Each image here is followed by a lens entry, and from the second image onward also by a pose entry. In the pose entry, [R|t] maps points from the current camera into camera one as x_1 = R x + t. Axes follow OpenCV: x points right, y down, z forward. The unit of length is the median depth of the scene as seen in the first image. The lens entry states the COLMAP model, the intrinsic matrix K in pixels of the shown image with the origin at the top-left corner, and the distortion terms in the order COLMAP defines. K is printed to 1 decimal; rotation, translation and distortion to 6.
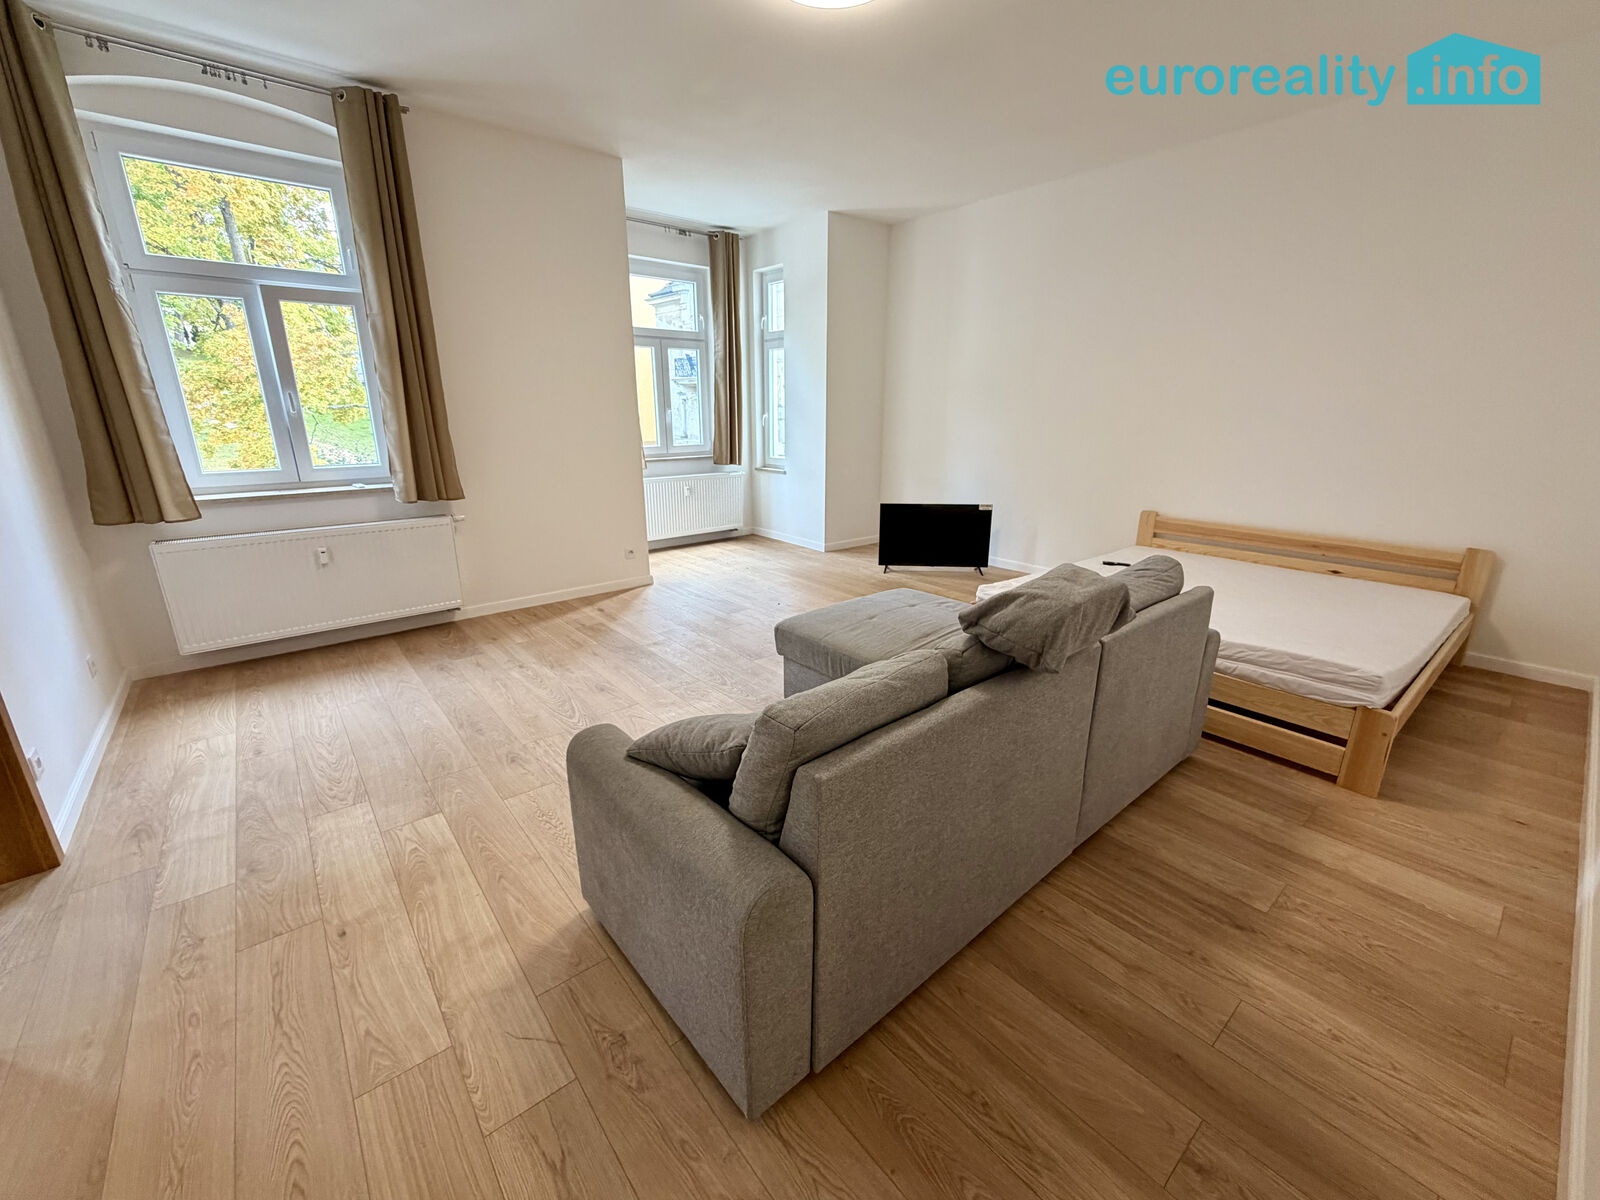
lens RADIAL K [[637.1, 0, 797.0], [0, 637.1, 599.9], [0, 0, 1]] dist [-0.000533, 0.000143]
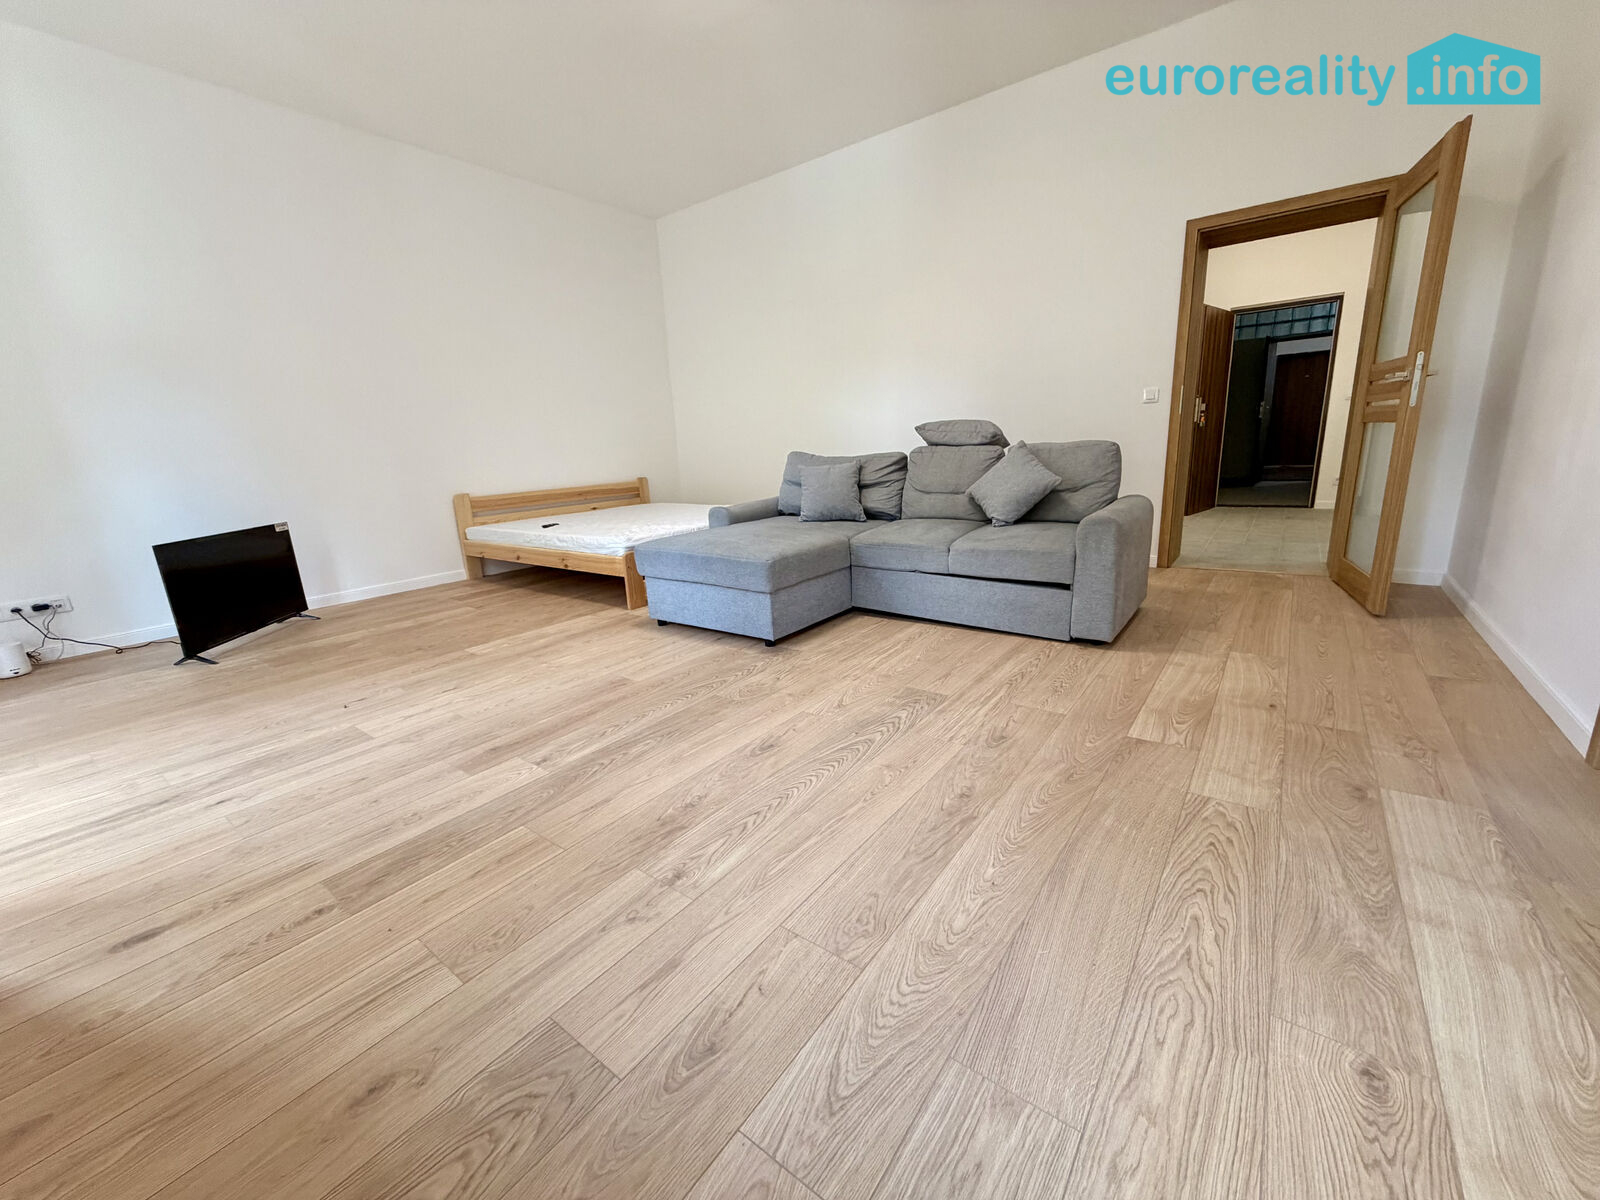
lens RADIAL K [[637.1, 0, 799.3], [0, 637.1, 600.5], [0, 0, 1]] dist [-0.000533, 0.000143]
pose [[-0.219400, -0.222970, 0.949815, -0.856802], [0.329562, 0.899374, 0.287255, -0.145900], [-0.918288, 0.376047, -0.123840, 1.007322]]
